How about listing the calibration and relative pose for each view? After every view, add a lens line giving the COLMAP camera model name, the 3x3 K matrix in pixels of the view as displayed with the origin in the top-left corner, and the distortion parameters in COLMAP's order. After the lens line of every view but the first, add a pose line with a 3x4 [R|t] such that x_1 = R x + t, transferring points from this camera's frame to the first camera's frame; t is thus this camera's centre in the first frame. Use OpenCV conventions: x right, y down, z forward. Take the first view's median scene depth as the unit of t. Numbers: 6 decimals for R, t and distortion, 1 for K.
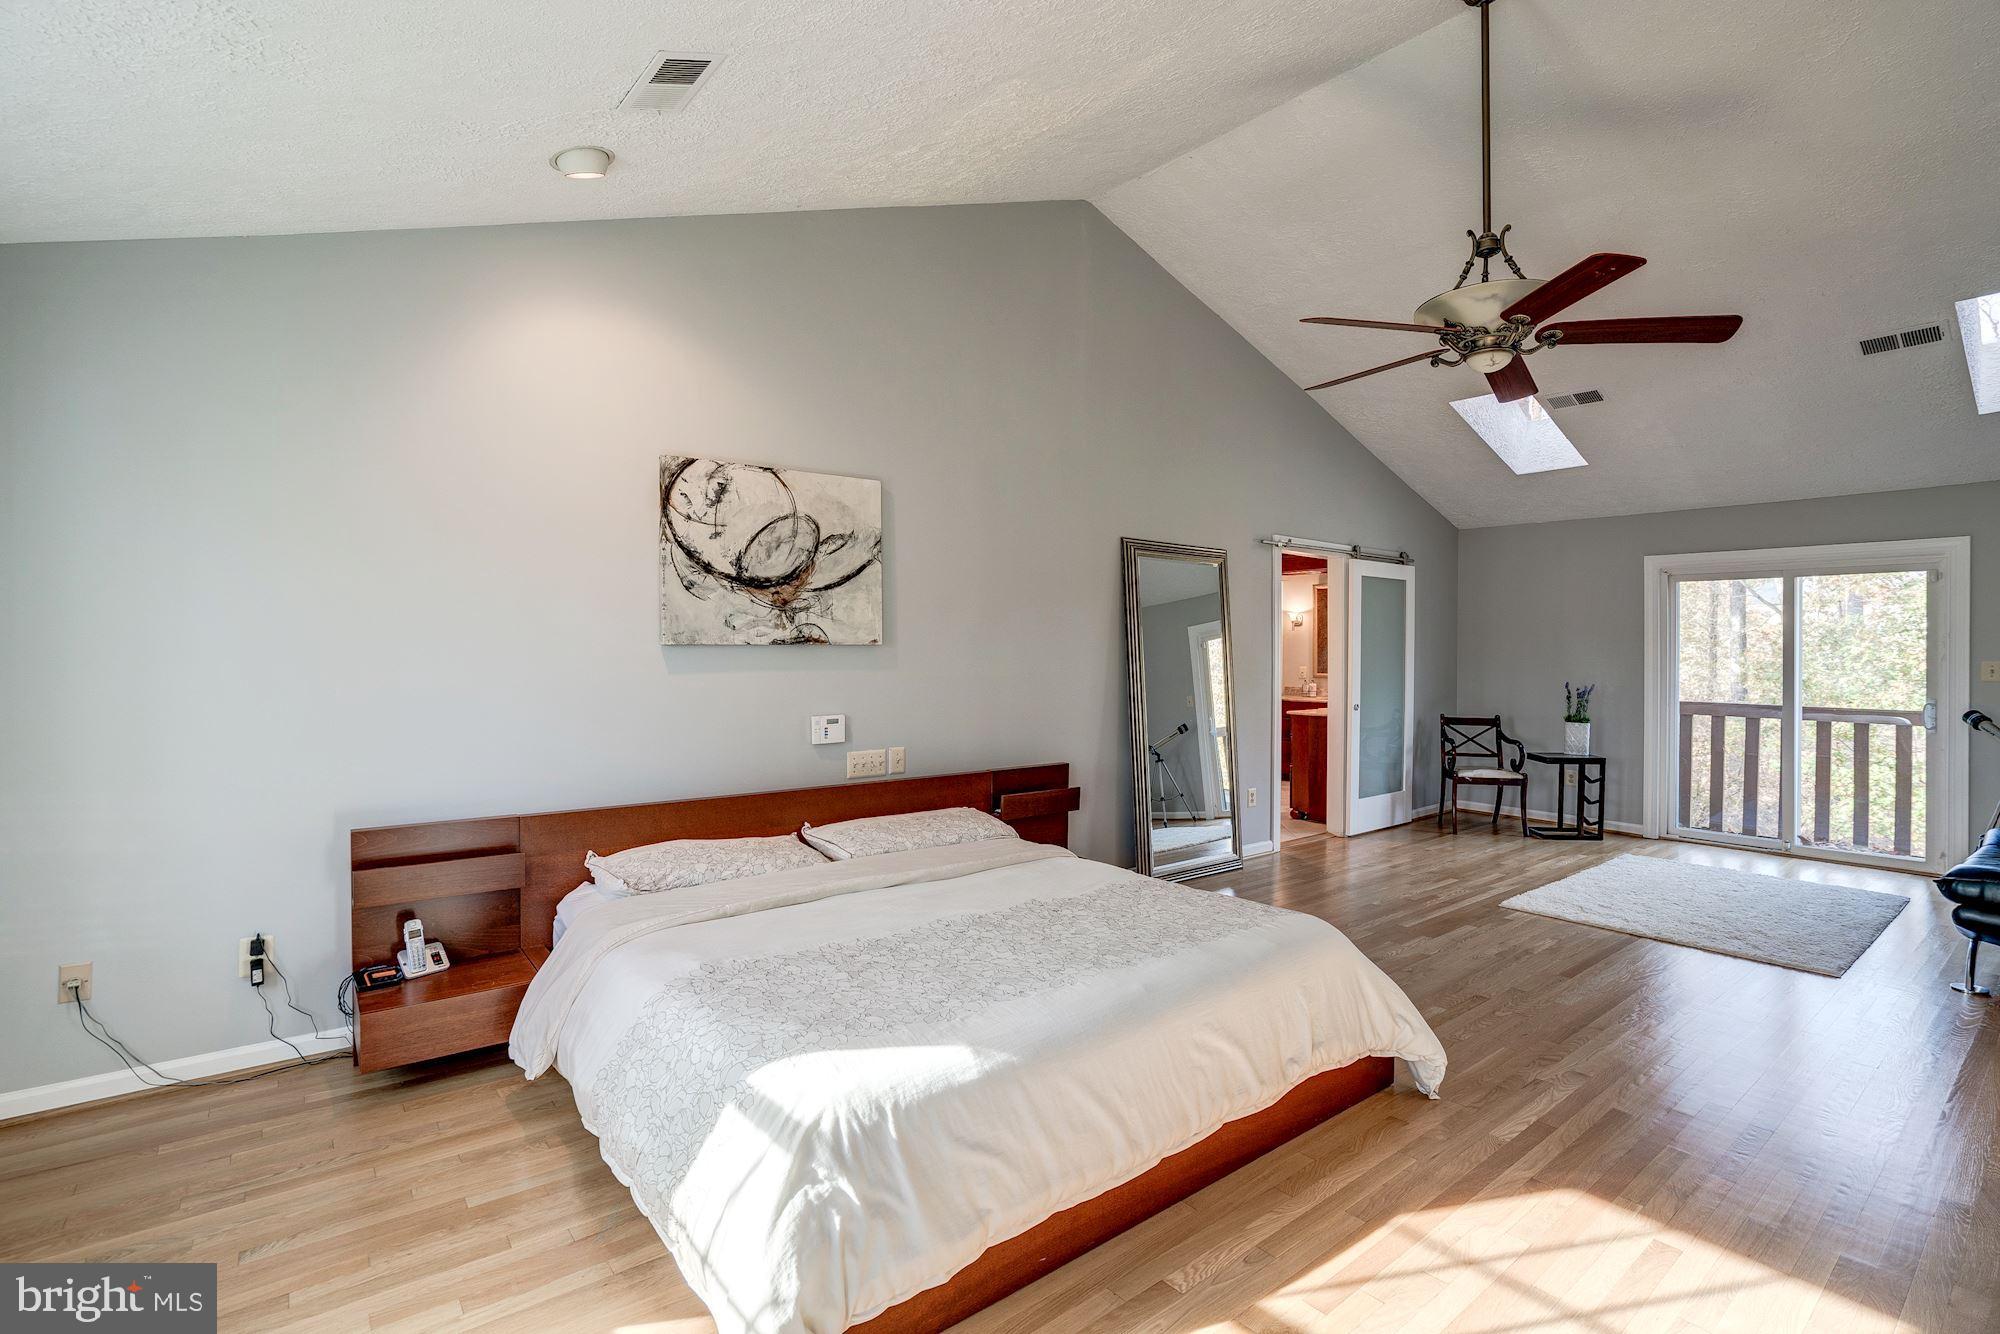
lens RADIAL K [[917.0, 0, 1003.5], [0, 917.0, 646.1], [0, 0, 1]] dist [-0.023605, 0.000311]
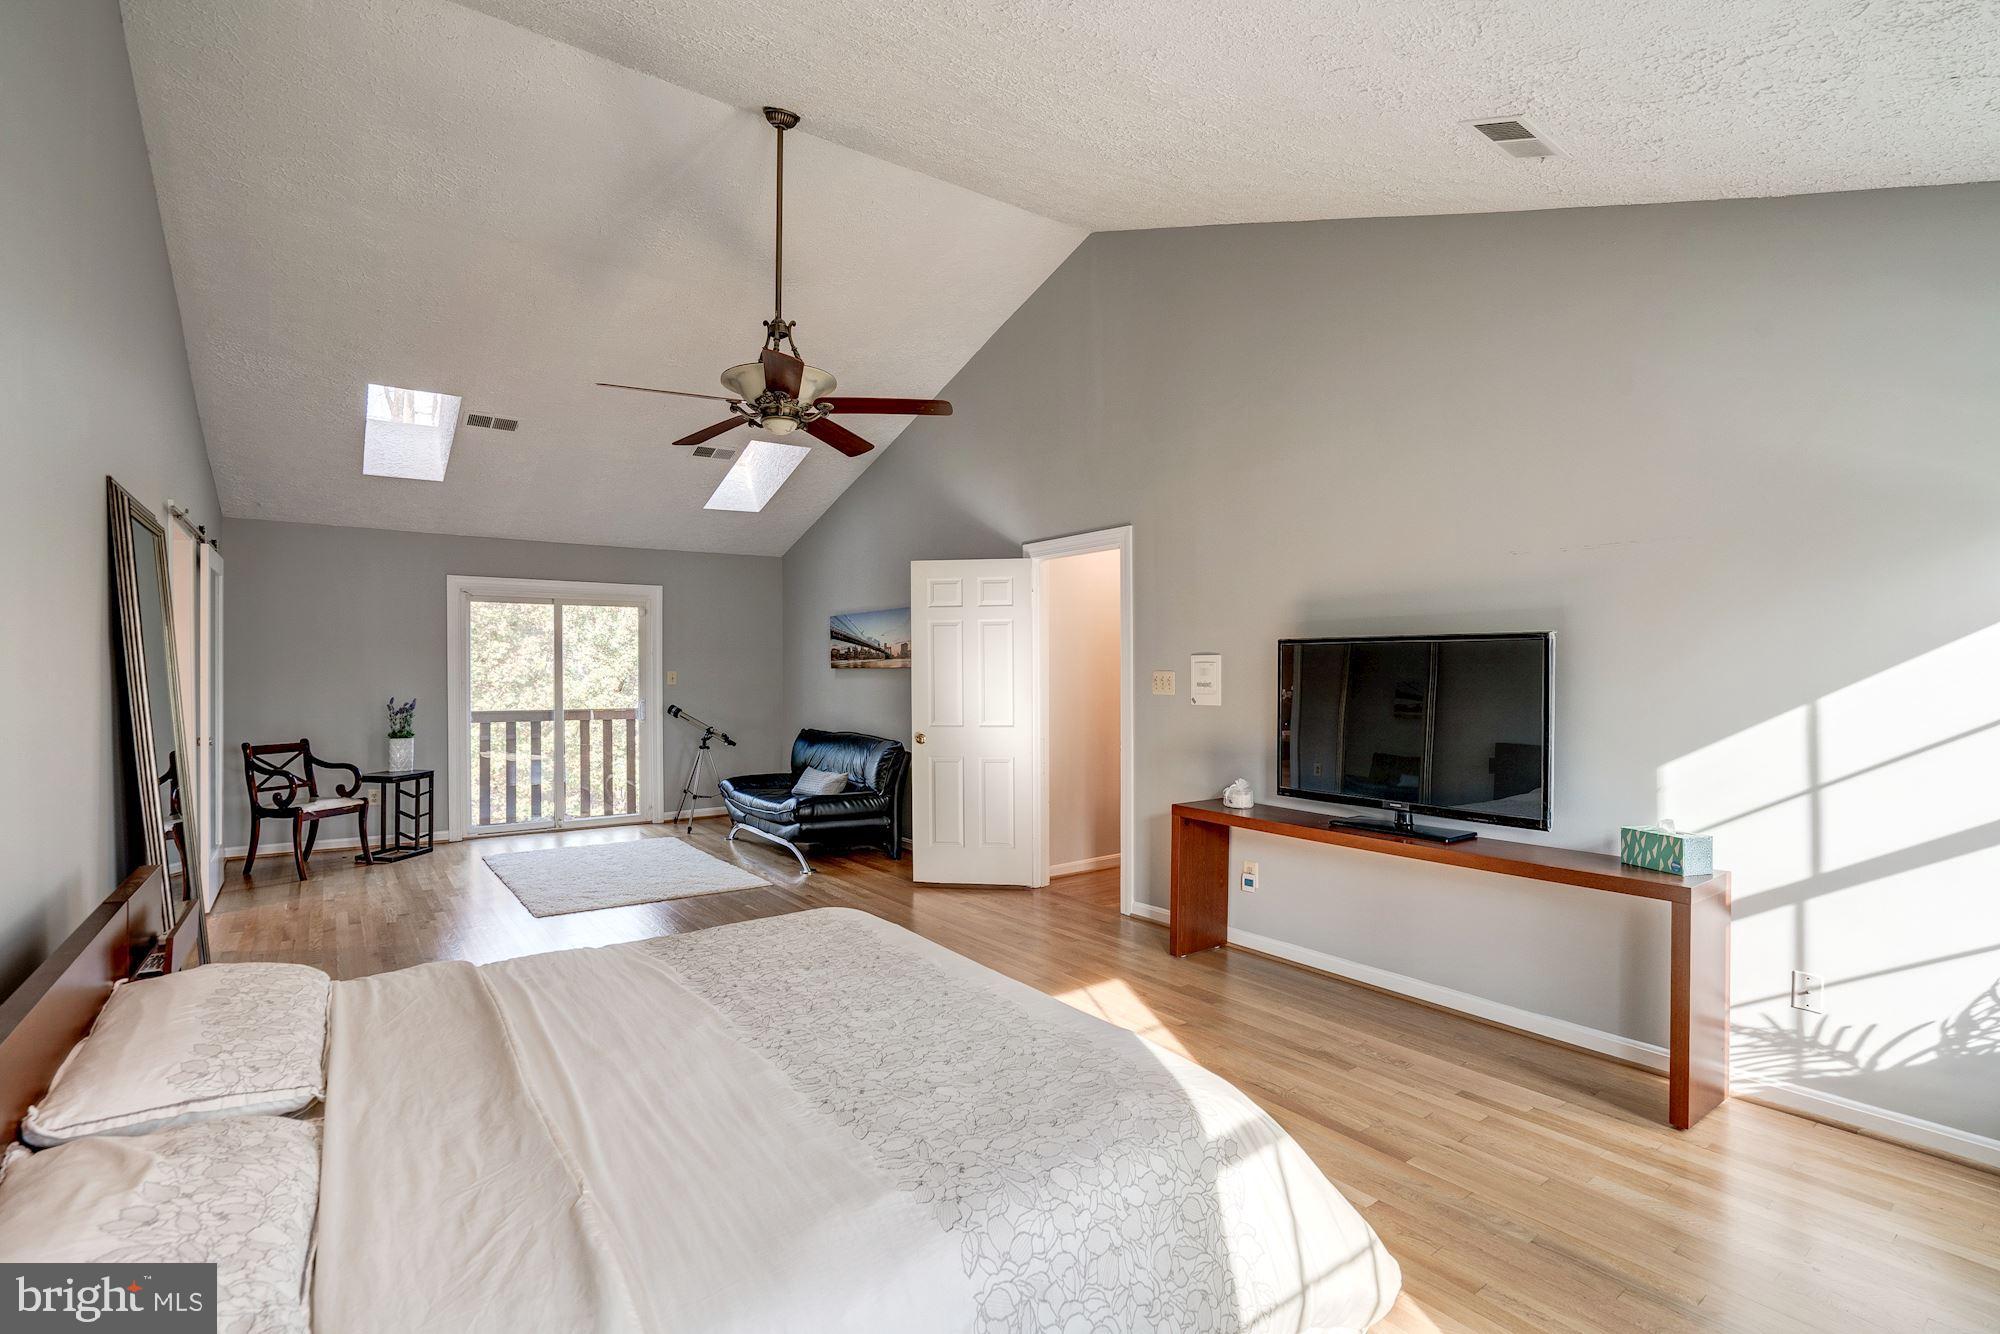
lens RADIAL K [[941.4, 0, 972.0], [0, 941.4, 669.0], [0, 0, 1]] dist [-0.026077, 0.016595]
pose [[0.061422, -0.007027, 0.998087, -0.343092], [-0.004957, 0.999961, 0.007345, -0.001003], [-0.998100, -0.005399, 0.061384, 0.329501]]
